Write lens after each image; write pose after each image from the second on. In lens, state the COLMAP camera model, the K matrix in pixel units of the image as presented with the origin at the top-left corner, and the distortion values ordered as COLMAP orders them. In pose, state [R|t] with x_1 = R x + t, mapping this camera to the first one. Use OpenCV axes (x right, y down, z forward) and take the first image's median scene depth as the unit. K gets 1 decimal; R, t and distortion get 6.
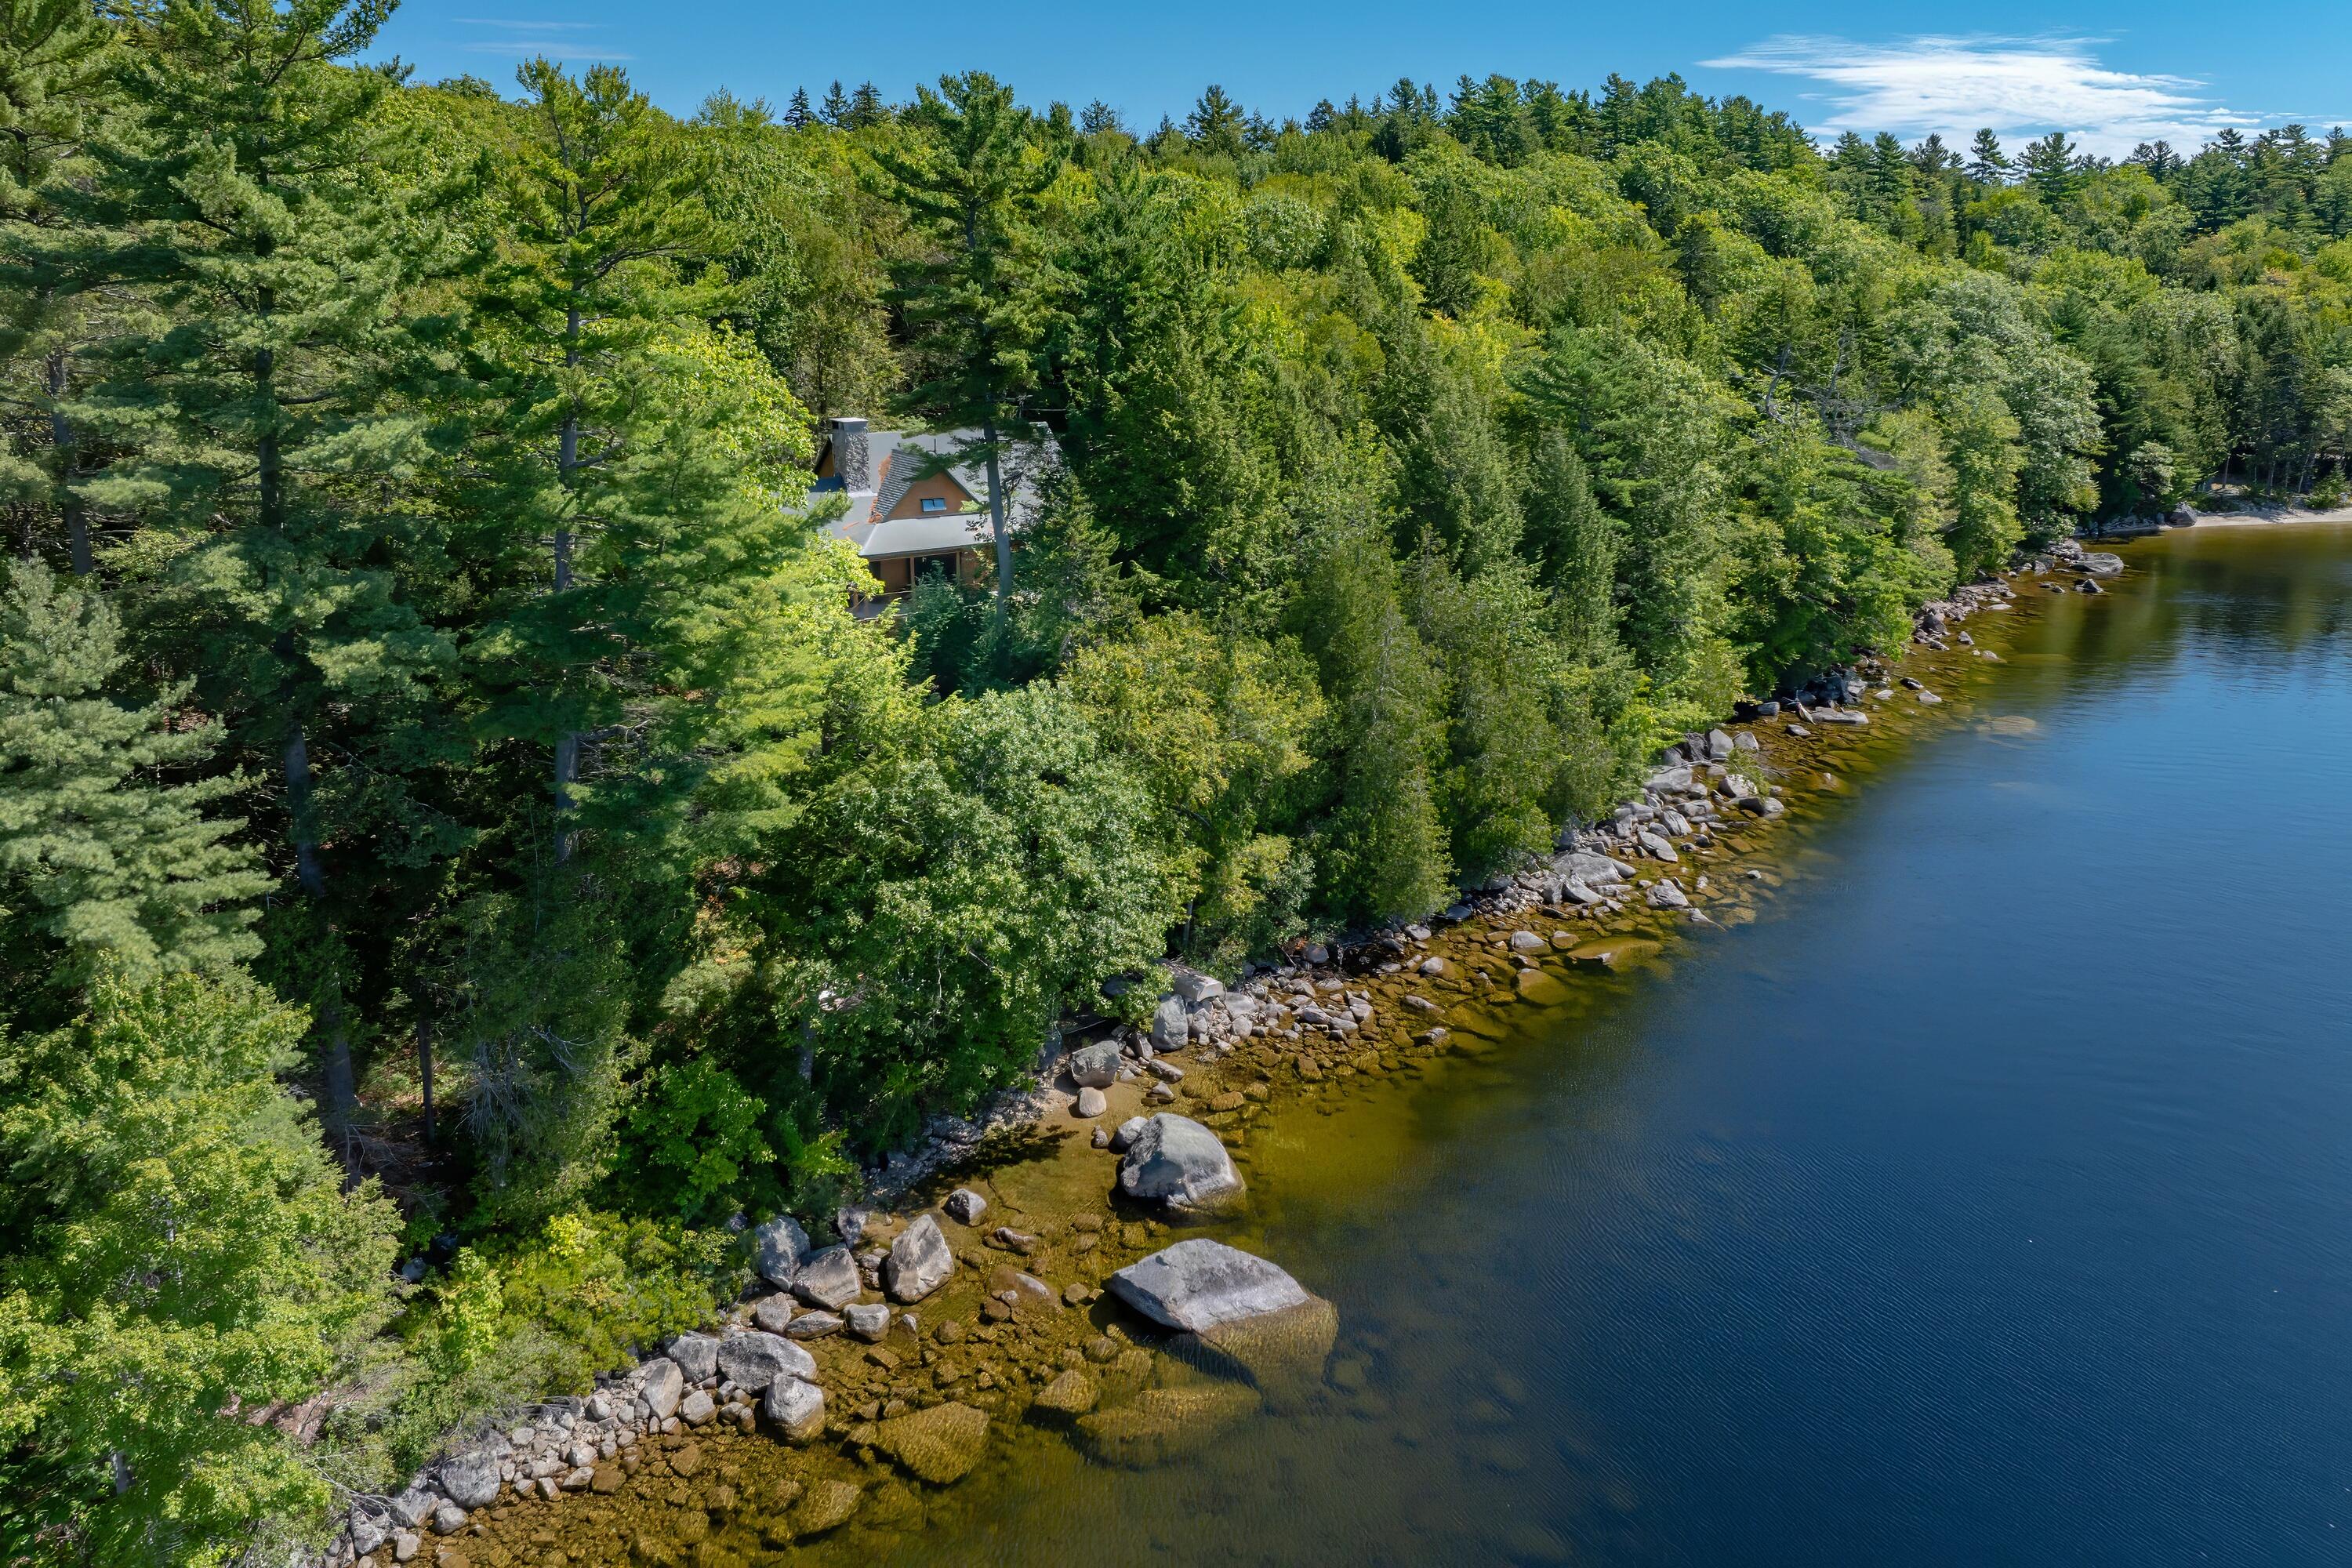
lens RADIAL K [[1621.9, 0, 1172.6], [0, 1621.9, 686.7], [0, 0, 1]] dist [-0.046049, -0.004851]
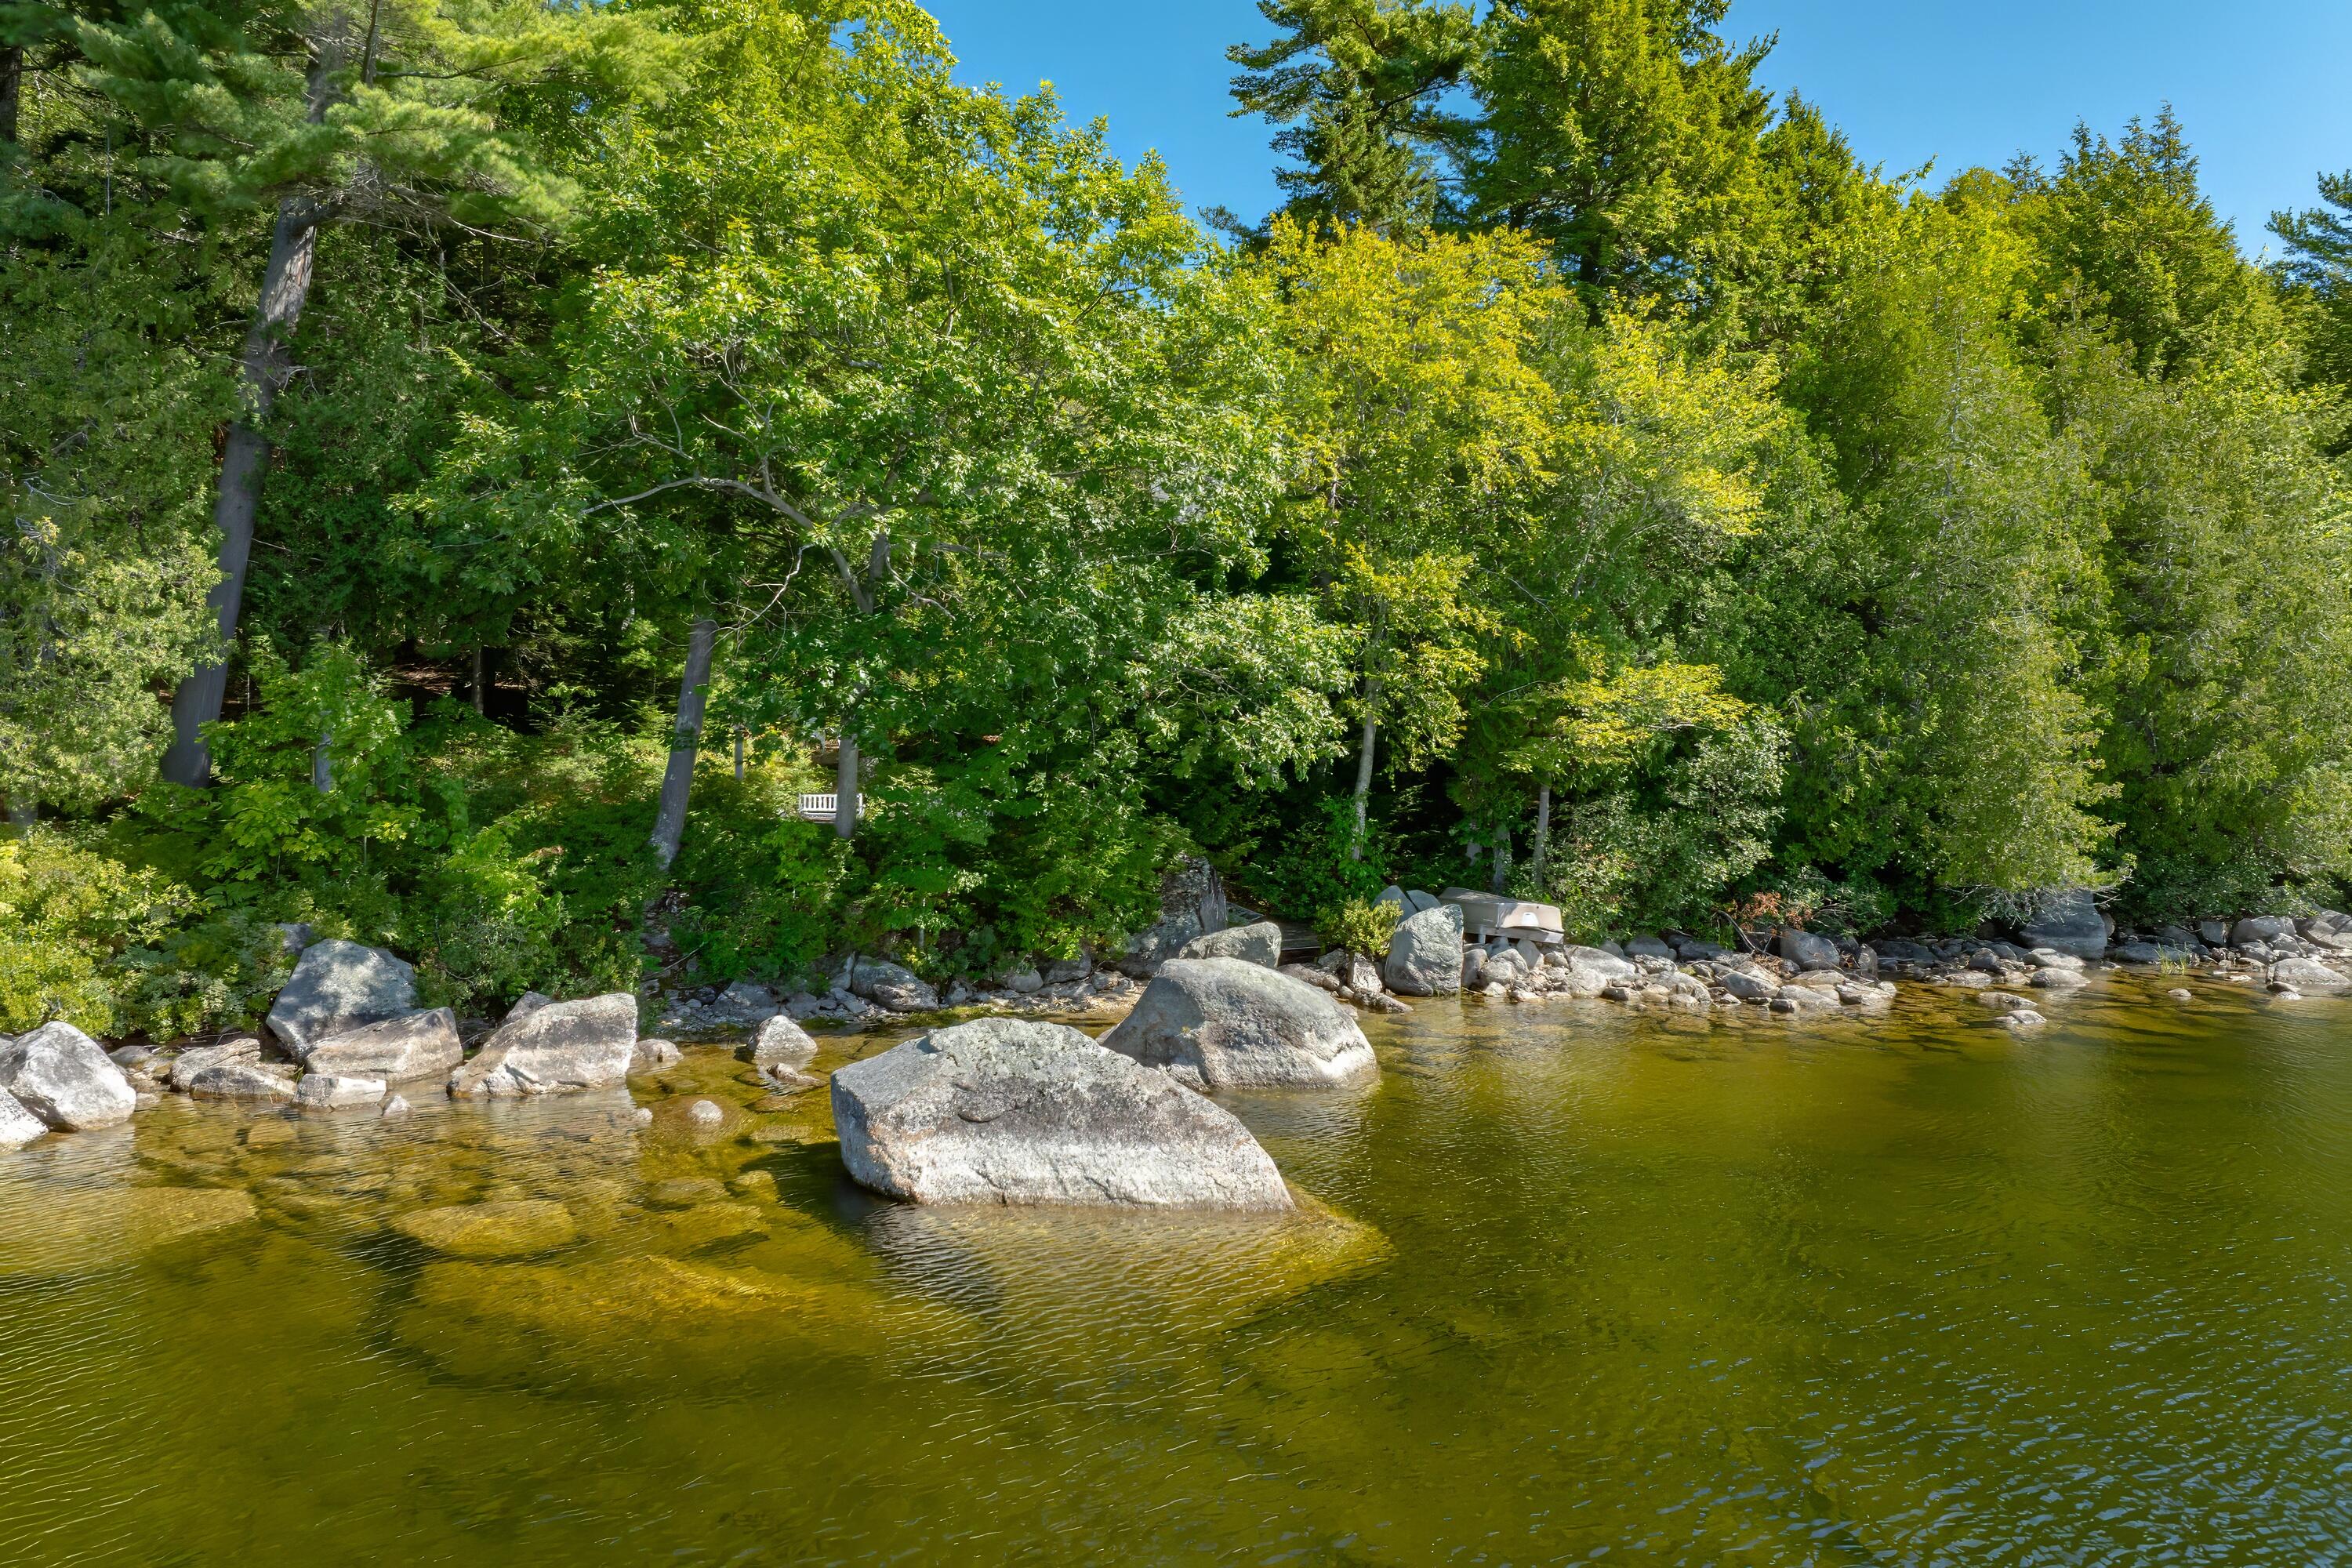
lens RADIAL K [[1620.7, 0, 1176.0], [0, 1620.7, 784.0], [0, 0, 1]] dist [-0.049685, 0.010528]
pose [[0.885504, -0.004577, -0.464610, 0.150297], [-0.114944, 0.966712, -0.228596, 0.258758], [0.450190, 0.255827, 0.855501, 0.472833]]
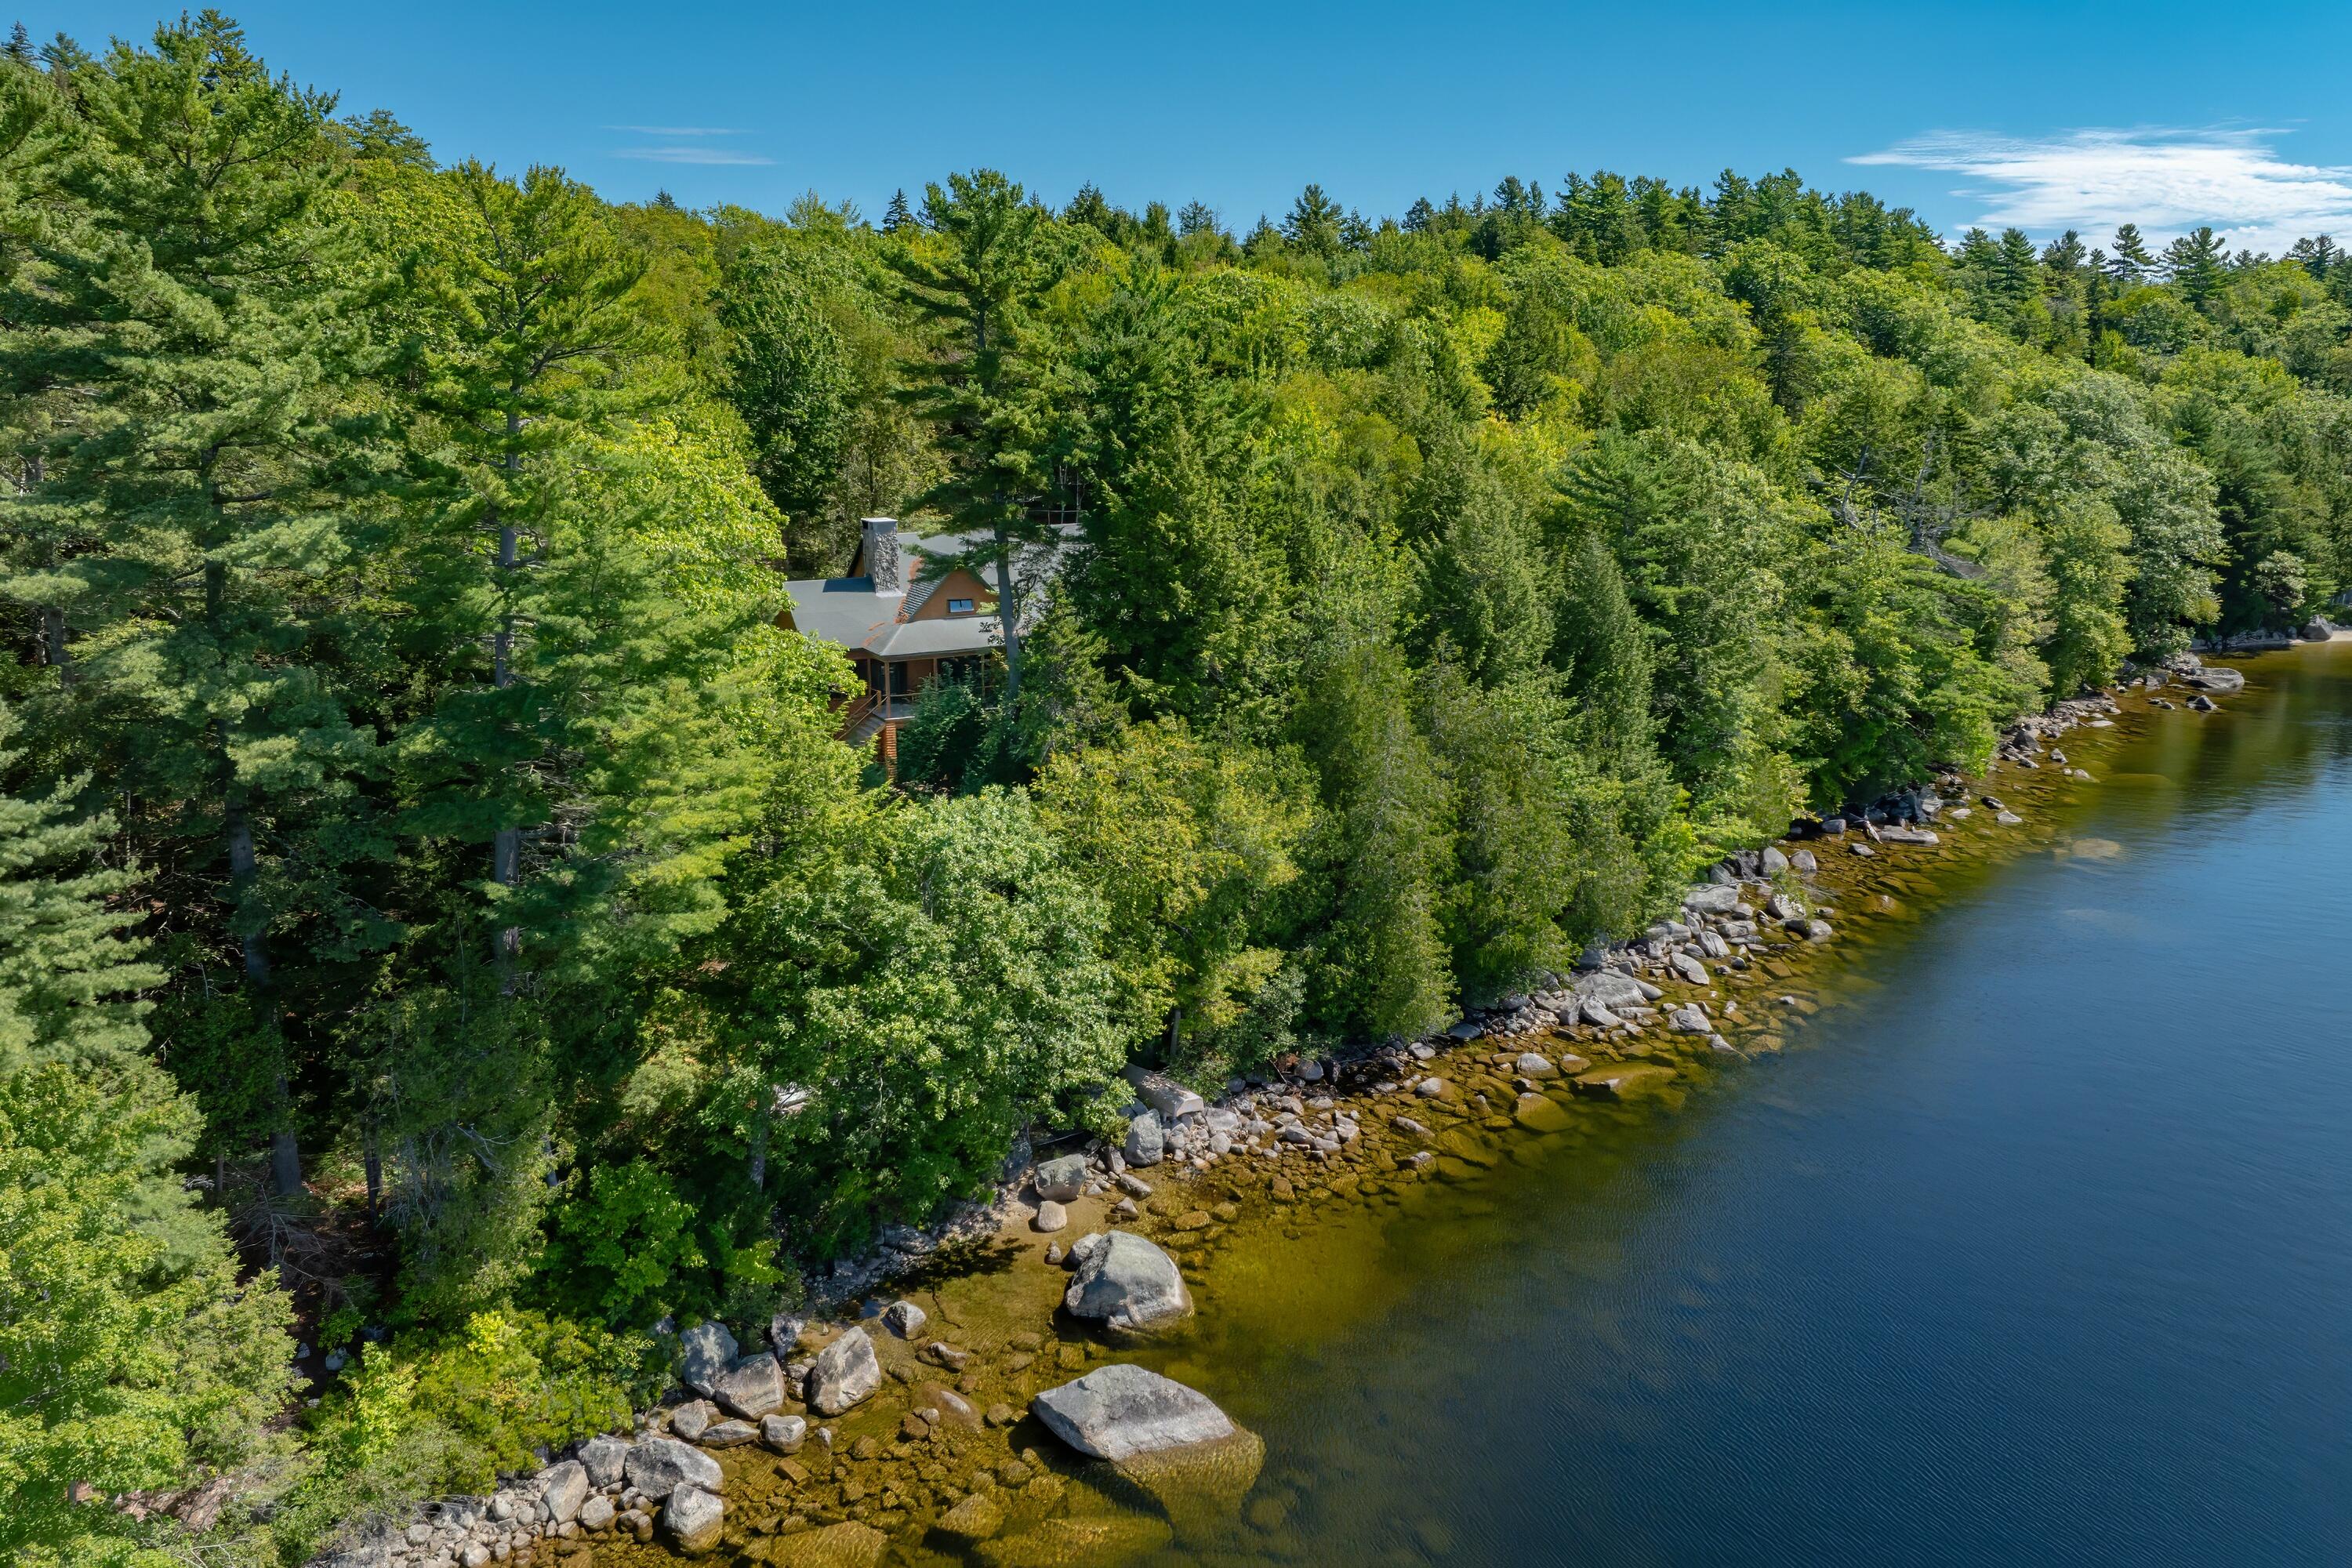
lens RADIAL K [[1620.7, 0, 1176.0], [0, 1620.7, 784.0], [0, 0, 1]] dist [-0.049685, 0.010528]
pose [[0.997042, 0.018338, -0.074638, 0.079092], [-0.018490, 0.999828, -0.001349, -0.004810], [0.074601, 0.002725, 0.997210, 0.022668]]
